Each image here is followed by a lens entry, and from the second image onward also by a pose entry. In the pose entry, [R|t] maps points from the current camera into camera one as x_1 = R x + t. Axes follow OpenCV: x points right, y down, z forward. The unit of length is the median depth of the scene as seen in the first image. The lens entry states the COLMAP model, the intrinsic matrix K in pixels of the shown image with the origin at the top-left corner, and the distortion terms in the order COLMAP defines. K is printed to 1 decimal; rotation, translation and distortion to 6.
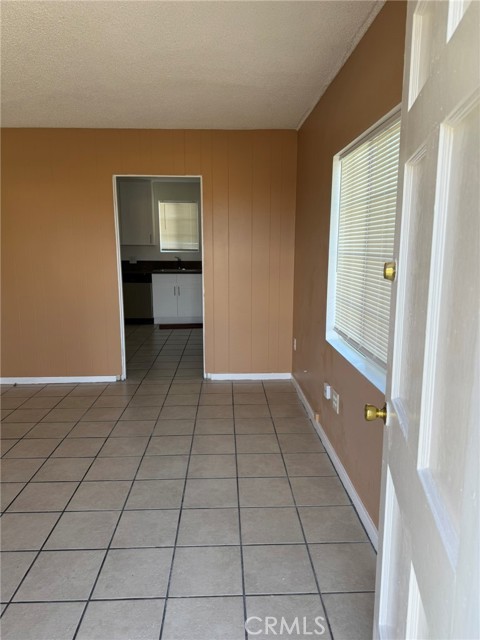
lens RADIAL K [[454.8, 0, 246.0], [0, 454.8, 325.8], [0, 0, 1]] dist [0.044853, -0.052644]
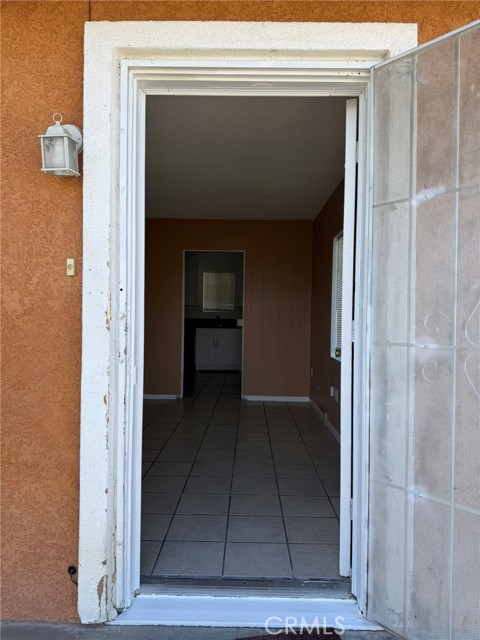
lens RADIAL K [[454.8, 0, 239.2], [0, 454.8, 318.7], [0, 0, 1]] dist [0.044853, -0.052644]
pose [[0.997537, 0.014698, -0.068582, -0.013438], [-0.026373, 0.984642, -0.172582, 0.113867], [0.064992, 0.173965, 0.982605, -0.325134]]
